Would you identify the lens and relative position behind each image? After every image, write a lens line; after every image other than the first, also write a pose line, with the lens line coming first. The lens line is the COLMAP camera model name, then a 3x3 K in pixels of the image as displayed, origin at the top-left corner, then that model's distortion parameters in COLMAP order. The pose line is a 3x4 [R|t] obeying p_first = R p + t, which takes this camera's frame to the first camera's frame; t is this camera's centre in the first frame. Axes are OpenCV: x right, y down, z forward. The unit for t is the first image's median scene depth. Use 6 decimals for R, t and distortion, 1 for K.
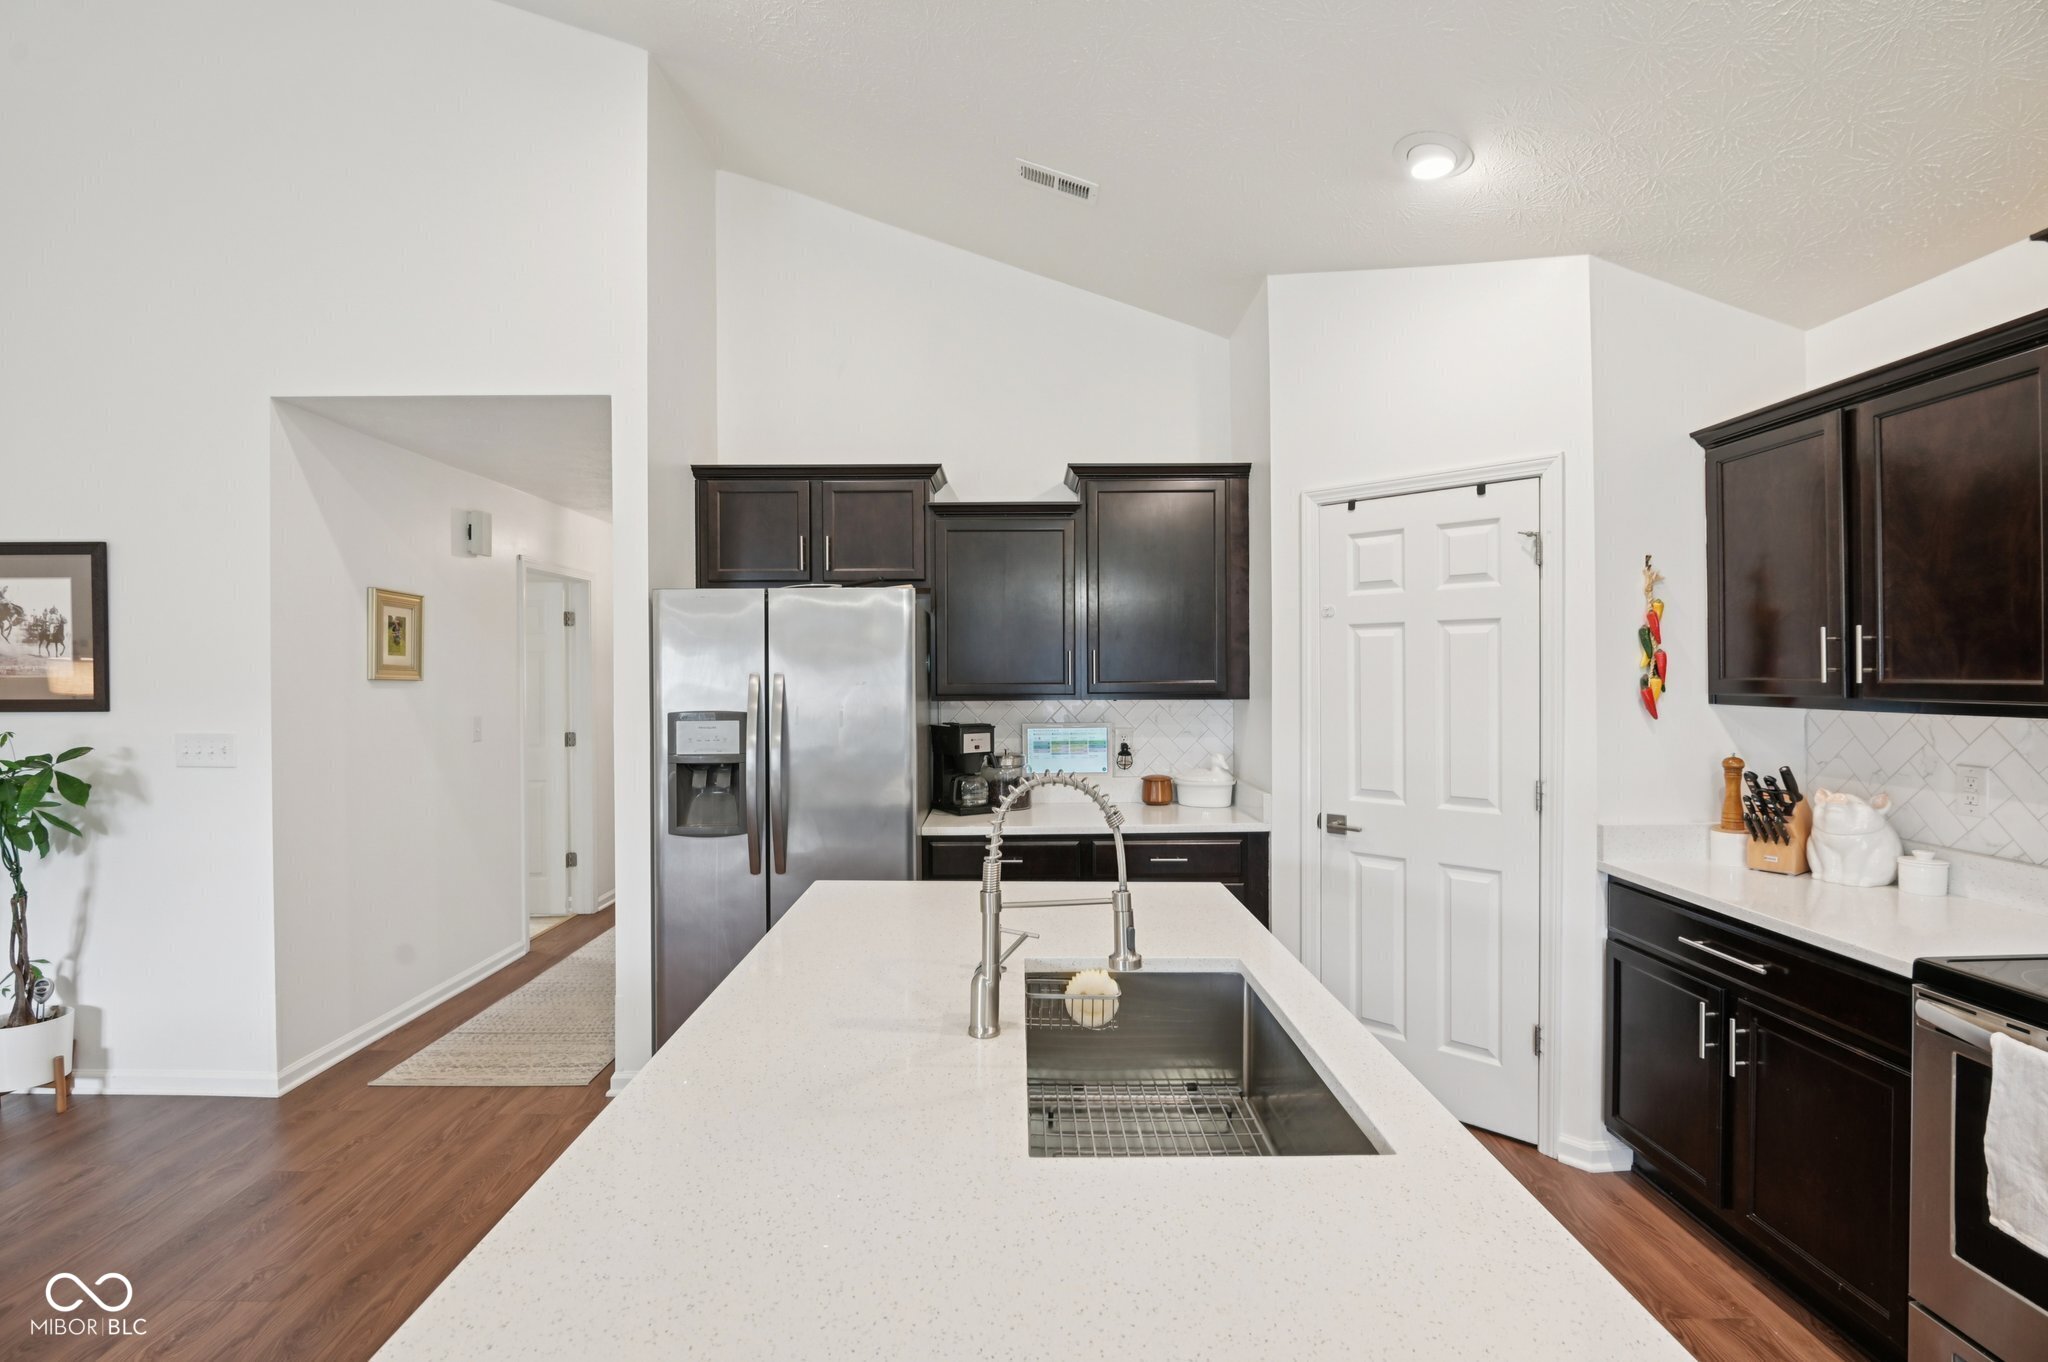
lens RADIAL K [[935.6, 0, 1024.0], [0, 935.6, 681.0], [0, 0, 1]] dist [-0.011705, 0.000072]
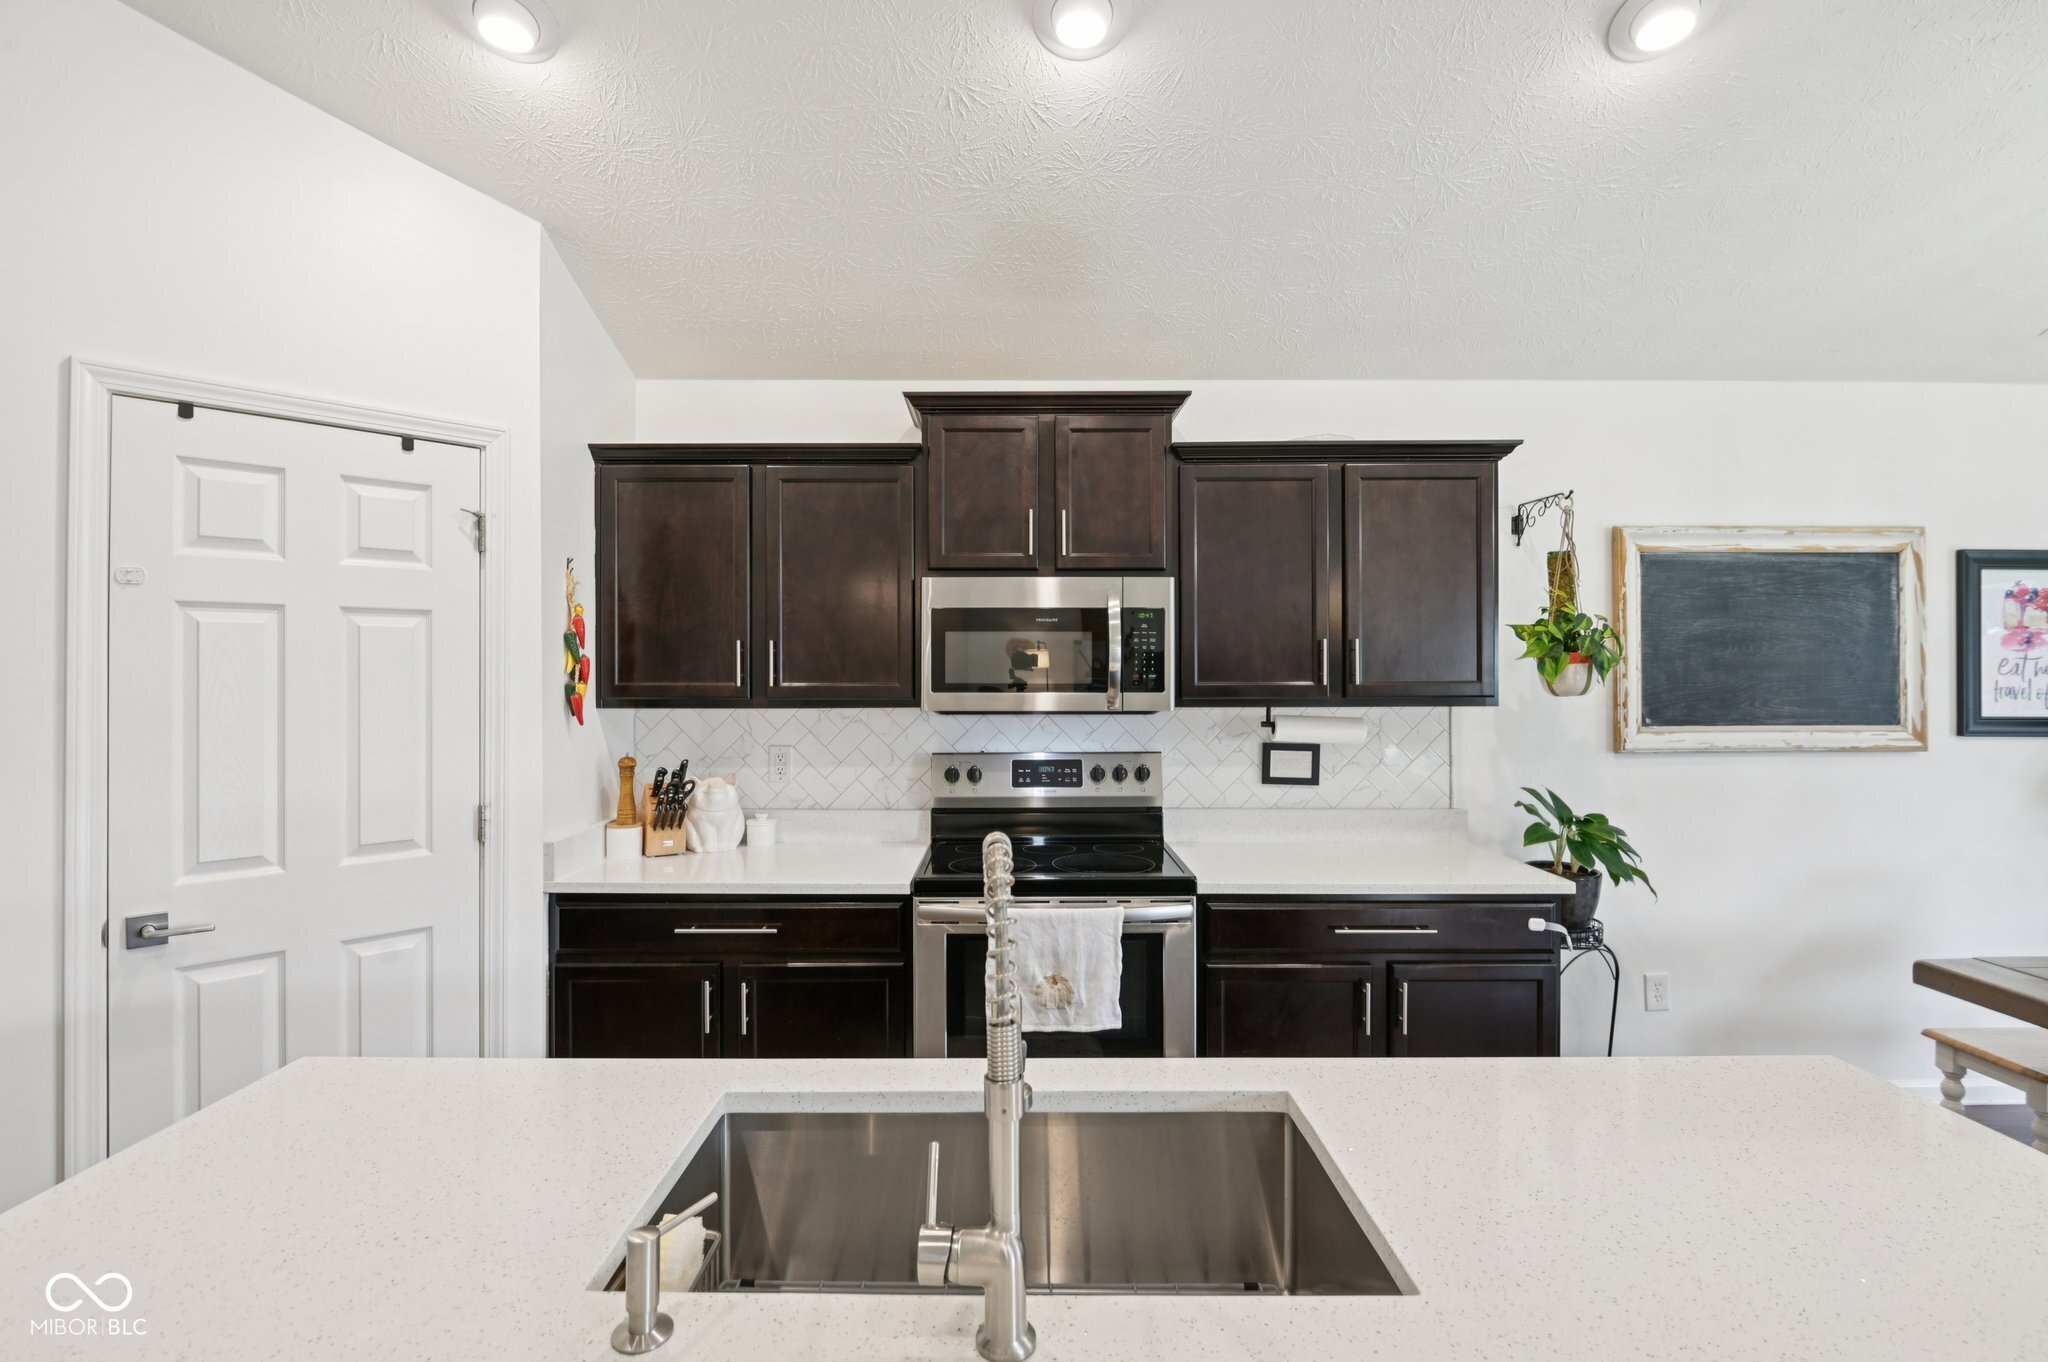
lens RADIAL K [[948.9, 0, 1014.4], [0, 948.9, 671.4], [0, 0, 1]] dist [-0.015646, -0.000068]
pose [[0.011467, 0.004772, 0.999923, -0.297511], [0.007337, 0.999961, -0.004856, -0.007453], [-0.999907, 0.007392, 0.011432, 0.494870]]
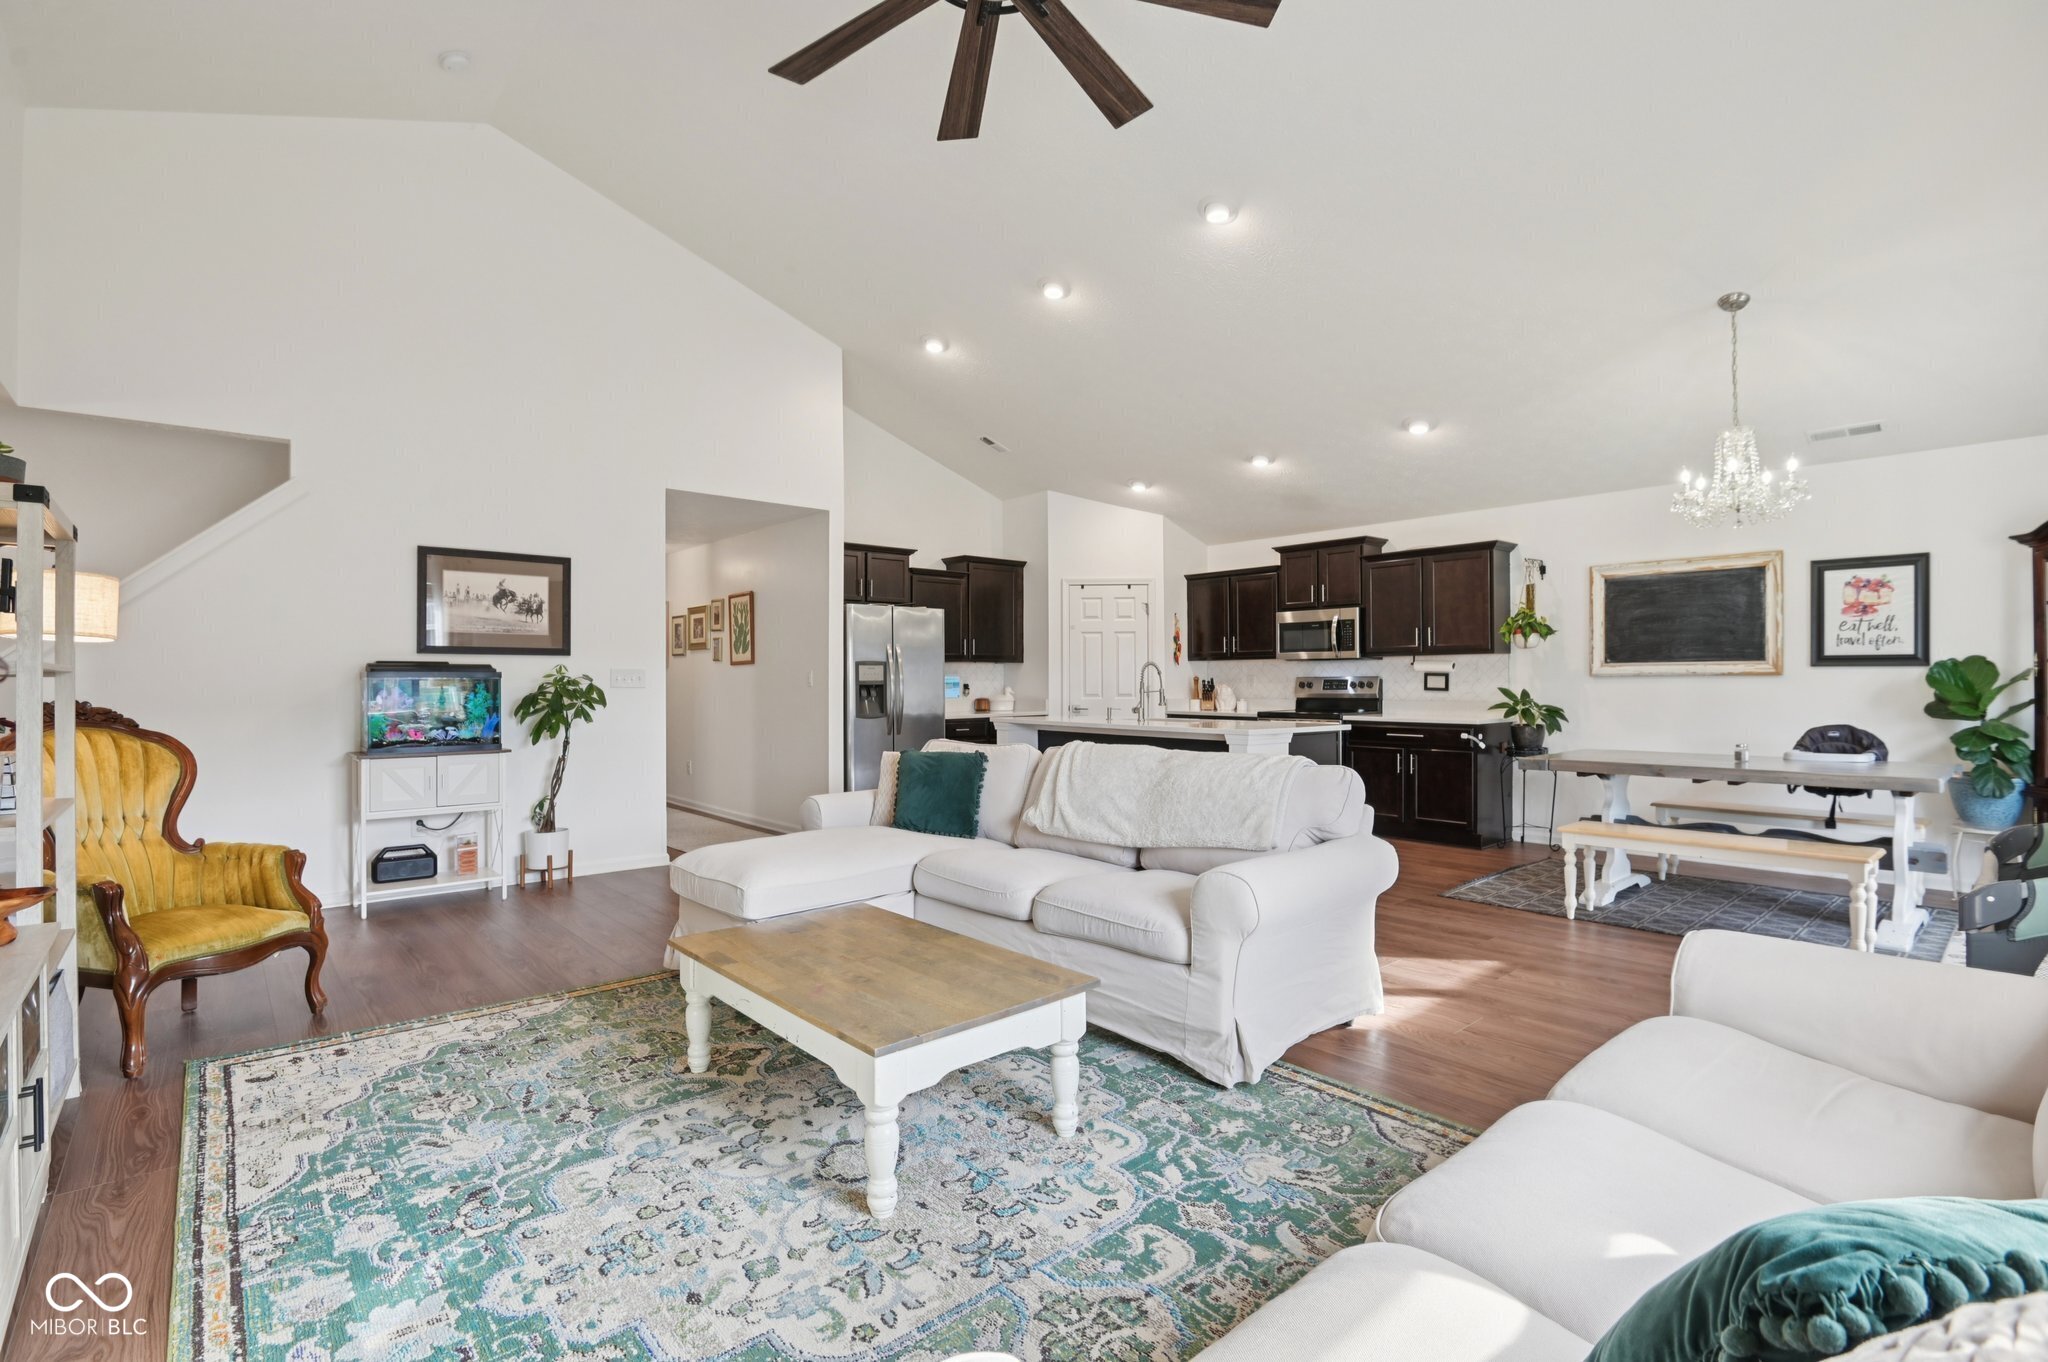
lens RADIAL K [[935.6, 0, 1024.0], [0, 935.6, 681.0], [0, 0, 1]] dist [-0.011705, 0.000072]
pose [[0.757360, 0.002603, 0.652993, -1.684749], [0.003723, 0.999959, -0.008304, 0.111854], [-0.652987, 0.008720, 0.757319, -1.000950]]
